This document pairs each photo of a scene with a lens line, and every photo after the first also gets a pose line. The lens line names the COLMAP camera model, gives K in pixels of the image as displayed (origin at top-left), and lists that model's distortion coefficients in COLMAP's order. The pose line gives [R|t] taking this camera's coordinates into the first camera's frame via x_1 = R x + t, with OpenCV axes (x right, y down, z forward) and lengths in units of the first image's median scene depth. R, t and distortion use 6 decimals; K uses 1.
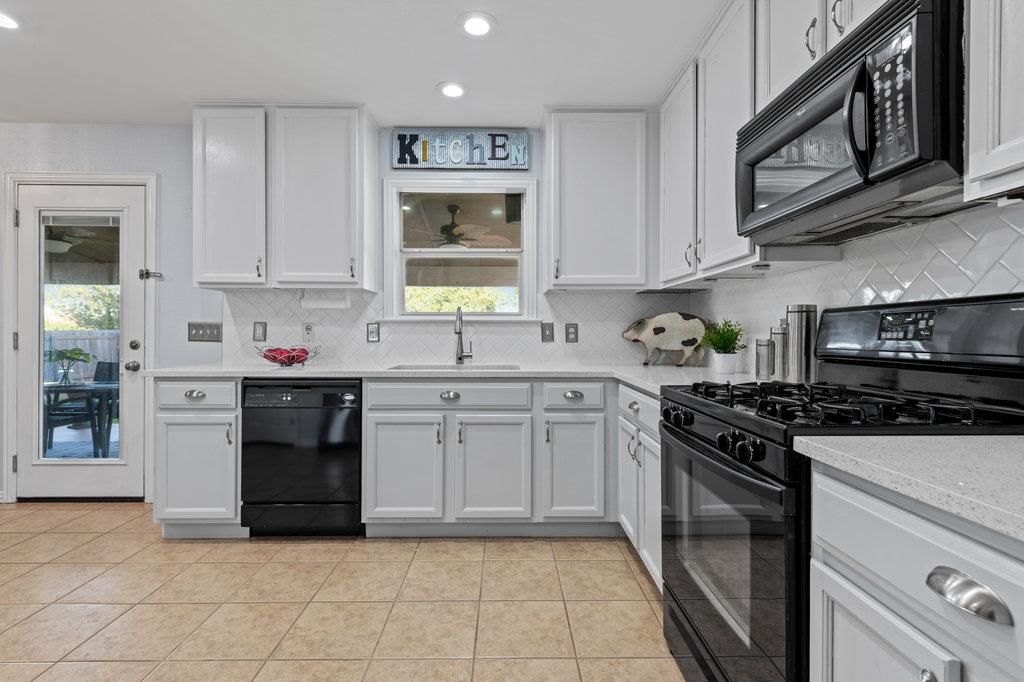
lens RADIAL K [[469.6, 0, 512.7], [0, 469.6, 335.9], [0, 0, 1]] dist [-0.004858, -0.000118]
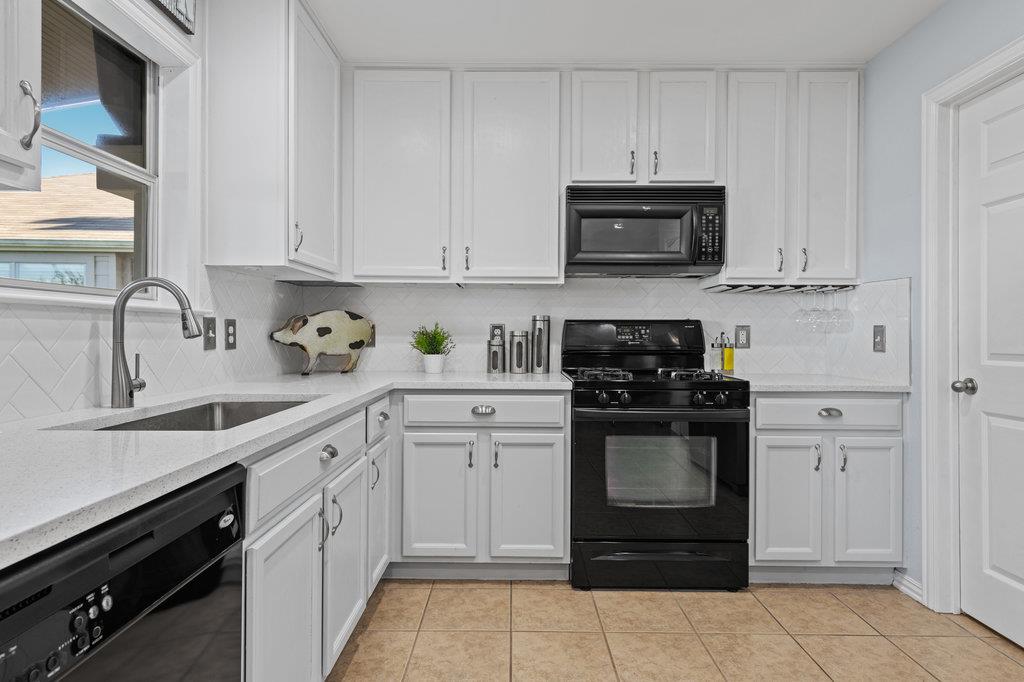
lens RADIAL K [[560.3, 0, 512.8], [0, 560.3, 339.0], [0, 0, 1]] dist [0.018171, -0.007998]
pose [[0.999724, 0.003209, -0.023284, -0.409624], [-0.003217, 0.999995, -0.000308, -0.002394], [0.023283, 0.000382, 0.999729, -0.008922]]
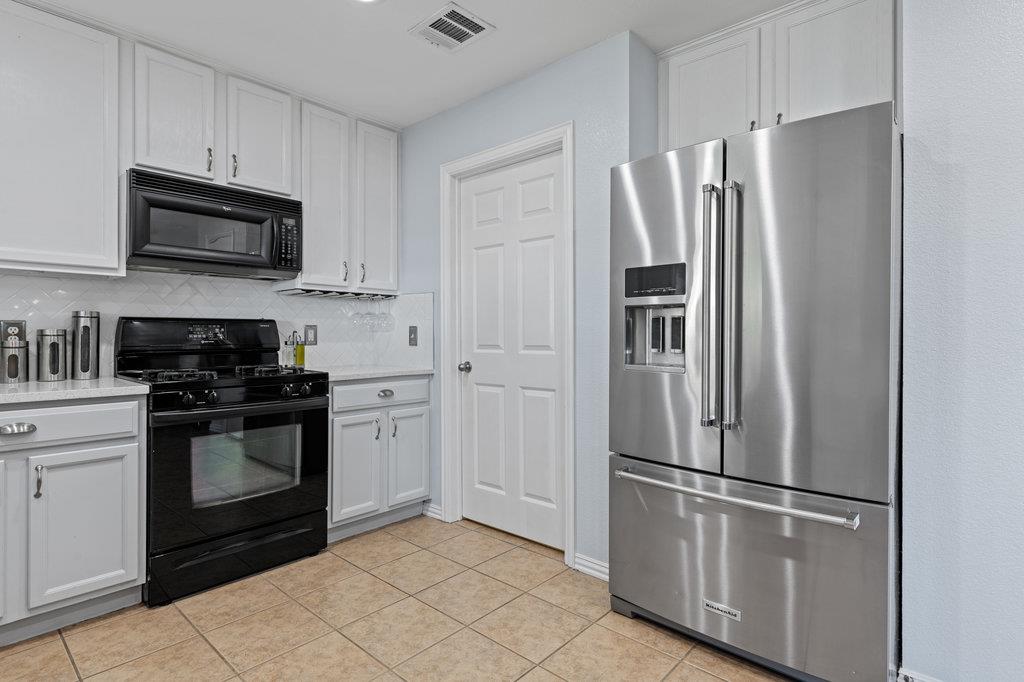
lens RADIAL K [[518.1, 0, 512.3], [0, 518.1, 344.0], [0, 0, 1]] dist [-0.013623, 0.002771]
pose [[0.678498, -0.014473, 0.734460, -0.495926], [0.005948, 0.999881, 0.014208, -0.002289], [-0.734578, -0.005272, 0.678503, -0.013897]]
